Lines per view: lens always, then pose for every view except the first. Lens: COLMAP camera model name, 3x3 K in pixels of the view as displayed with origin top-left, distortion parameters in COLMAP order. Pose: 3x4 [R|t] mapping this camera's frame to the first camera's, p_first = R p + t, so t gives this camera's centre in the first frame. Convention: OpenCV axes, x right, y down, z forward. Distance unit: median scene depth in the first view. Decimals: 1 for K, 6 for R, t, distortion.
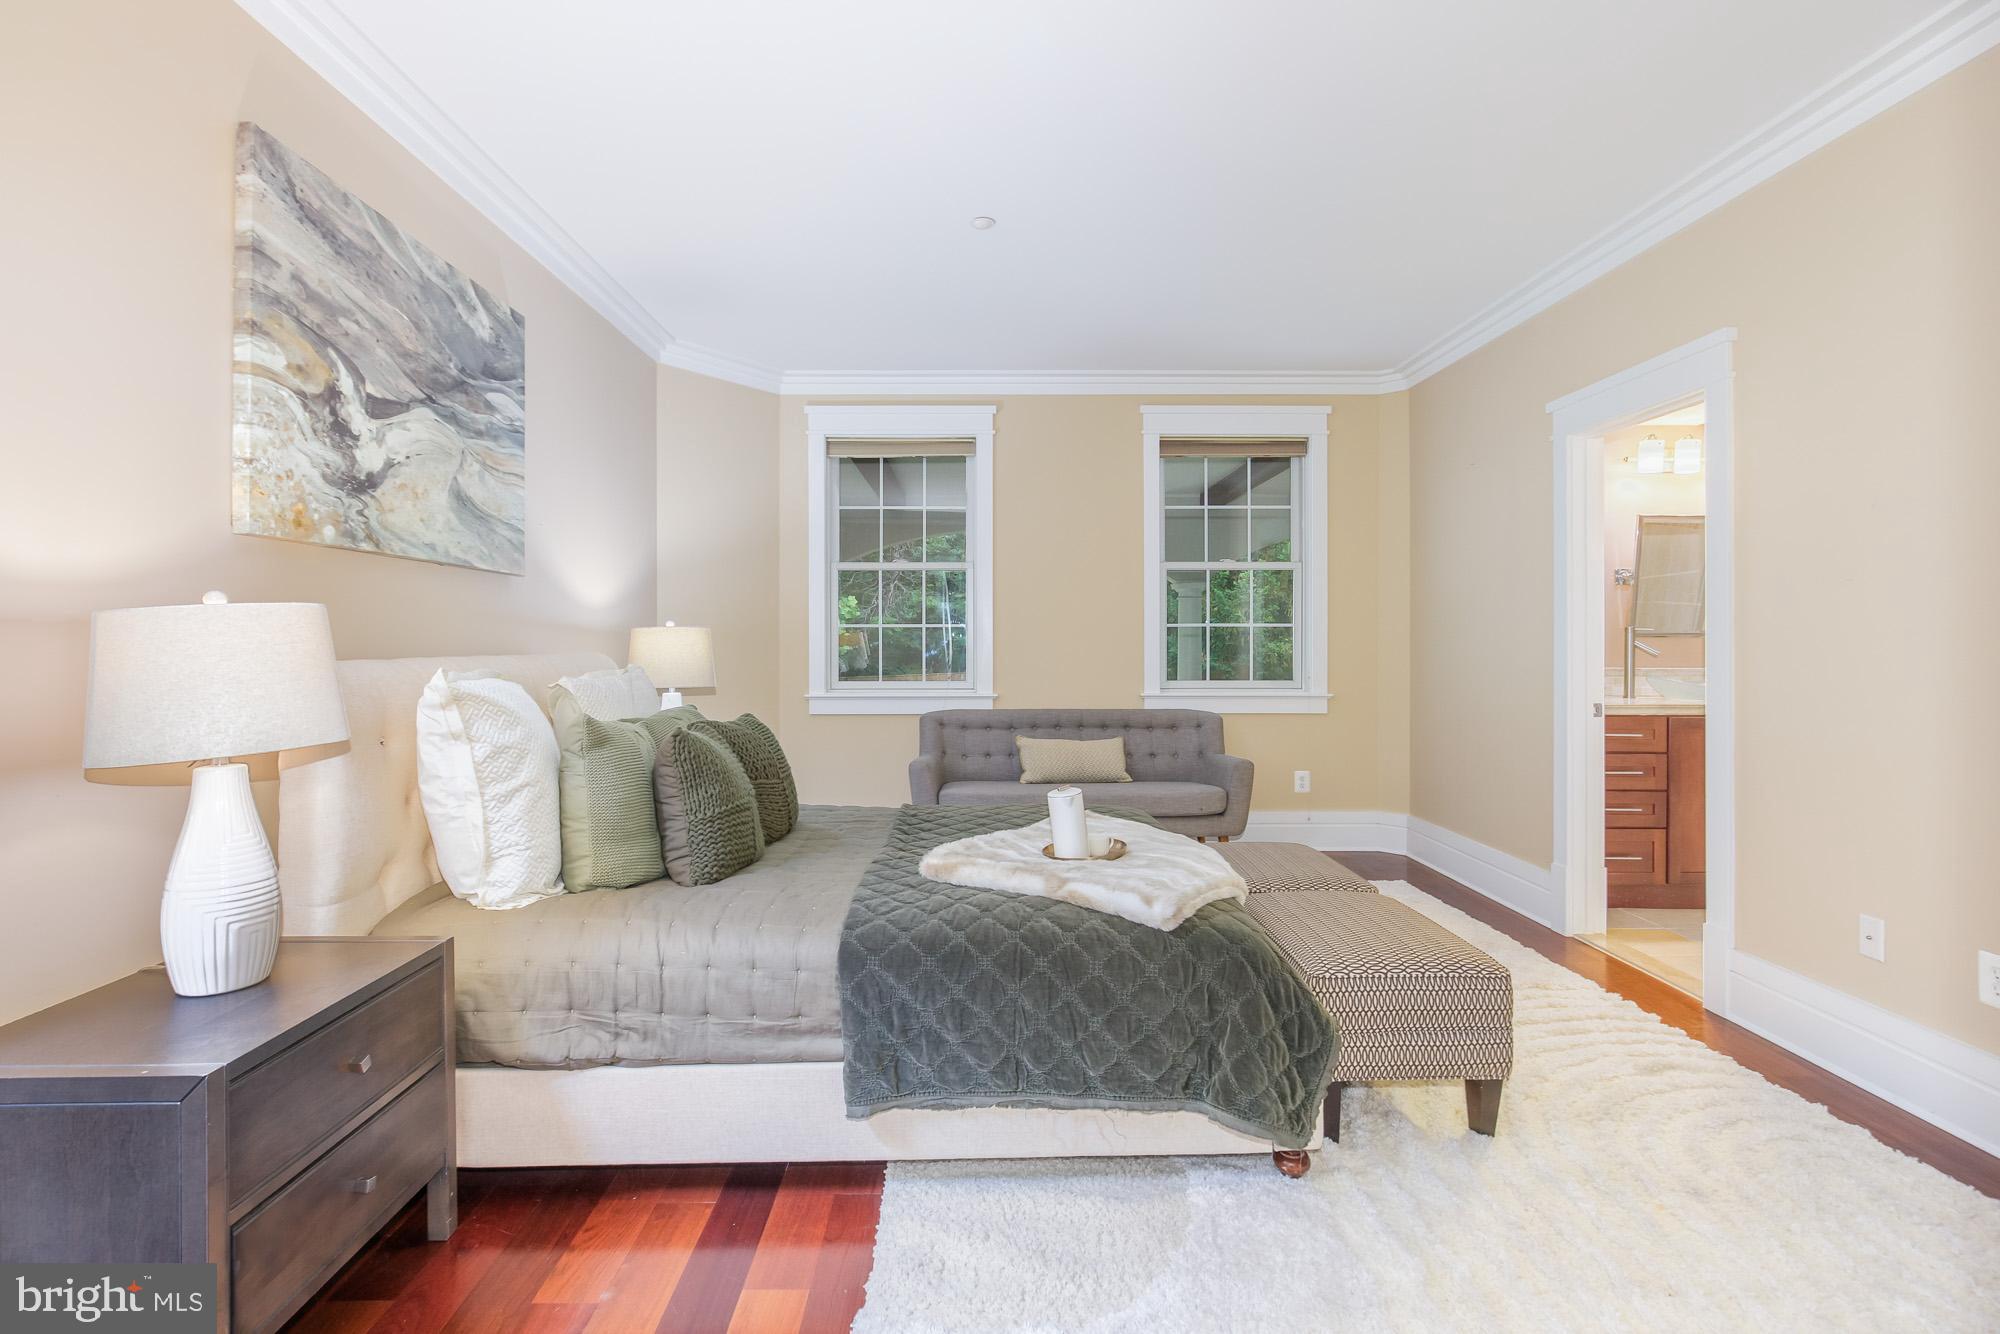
lens RADIAL K [[910.7, 0, 991.4], [0, 910.7, 645.5], [0, 0, 1]] dist [-0.002464, 0.000010]
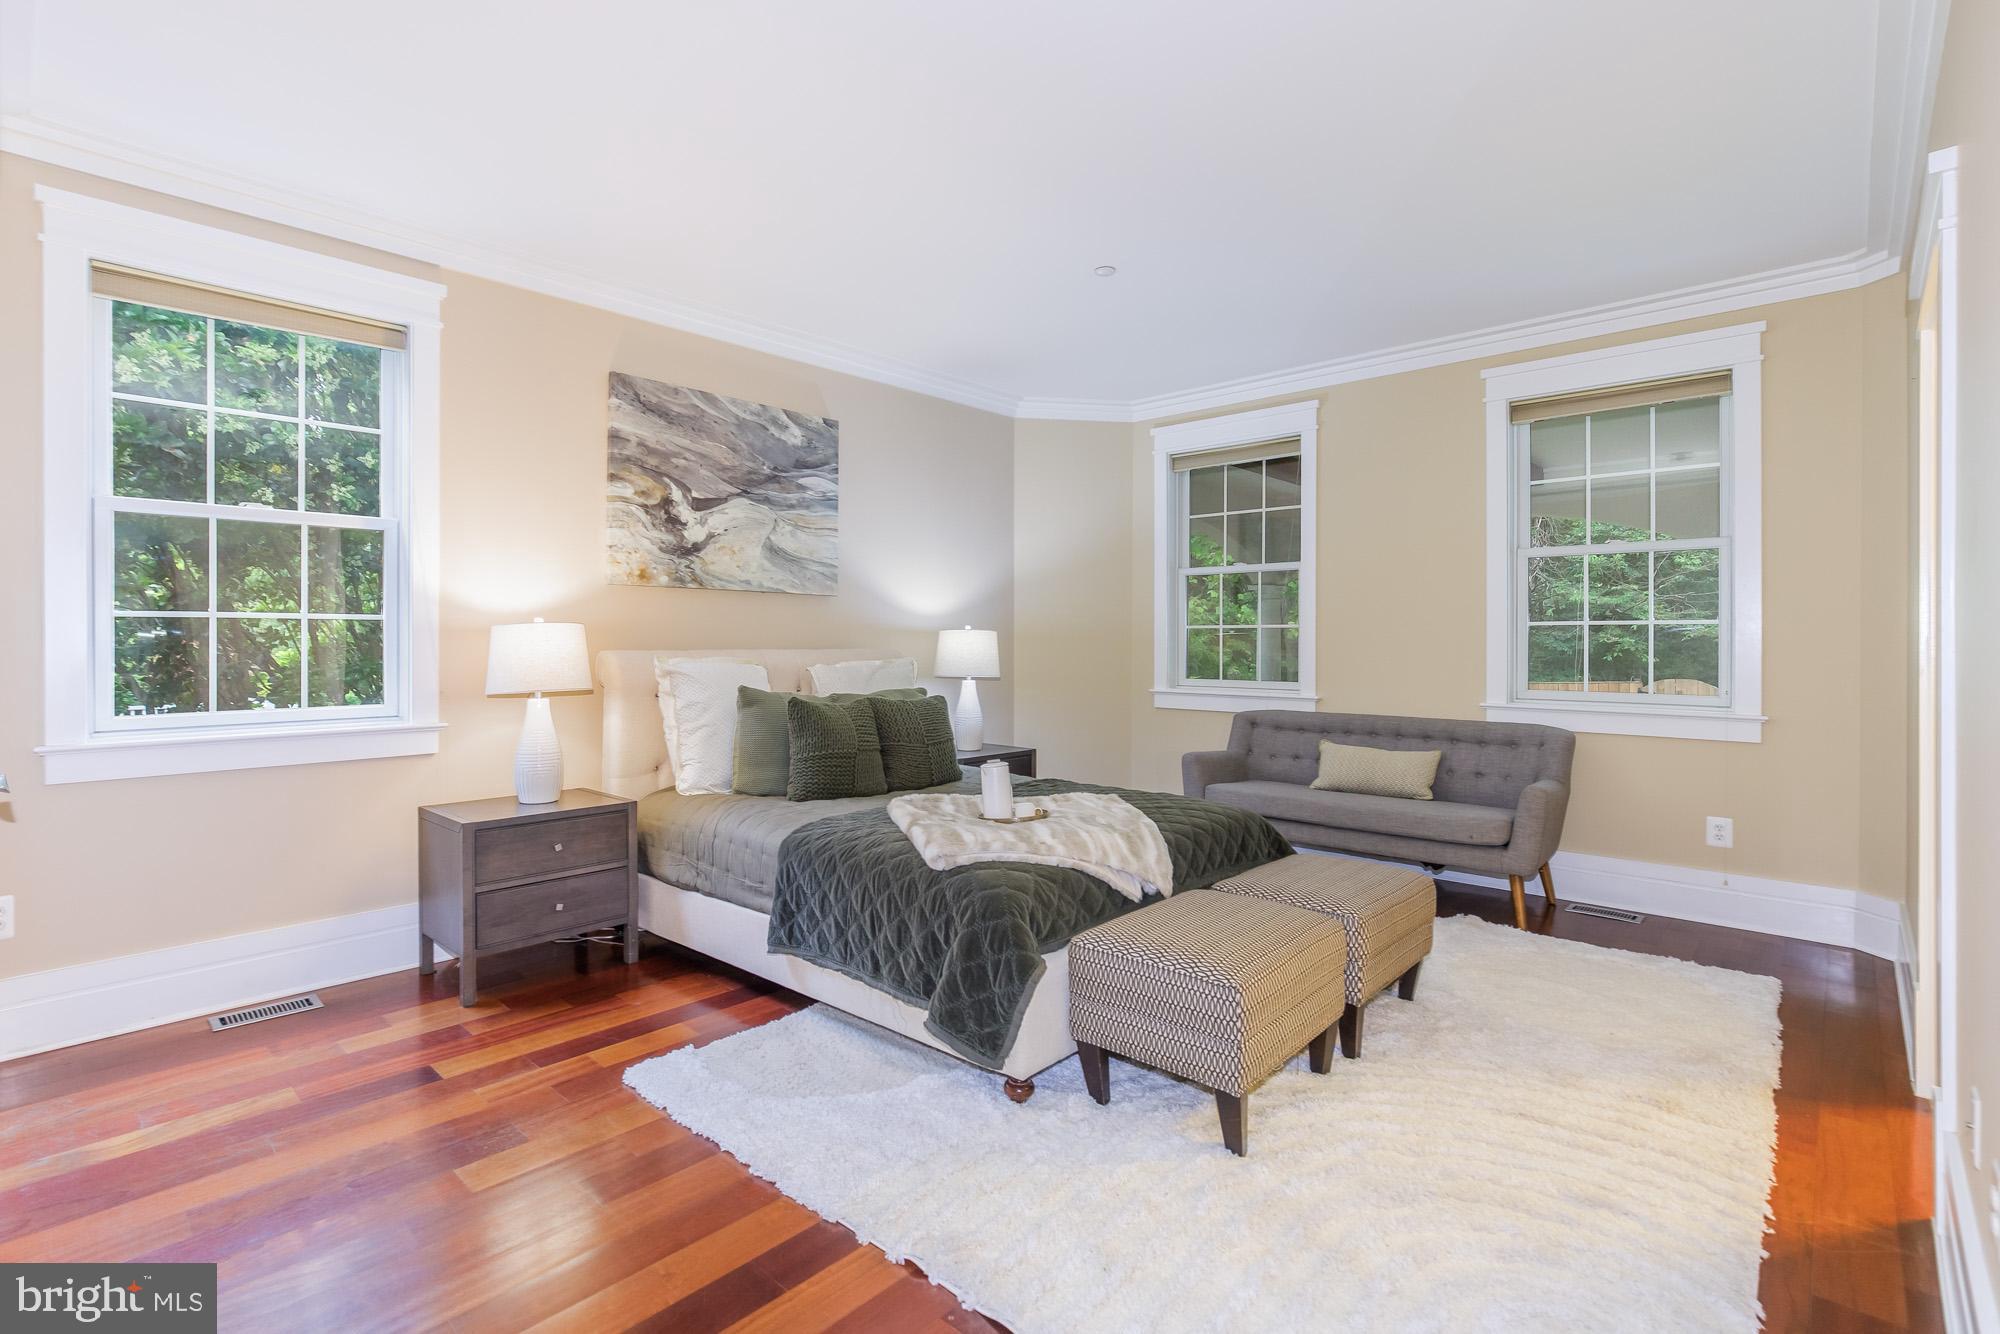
lens RADIAL K [[937.9, 0, 1003.4], [0, 937.9, 643.1], [0, 0, 1]] dist [-0.000743, 0.000191]
pose [[0.735732, 0.005491, -0.677251, 0.890101], [-0.006656, 0.999977, 0.000877, -0.004117], [0.677240, 0.003862, 0.735752, 0.077602]]
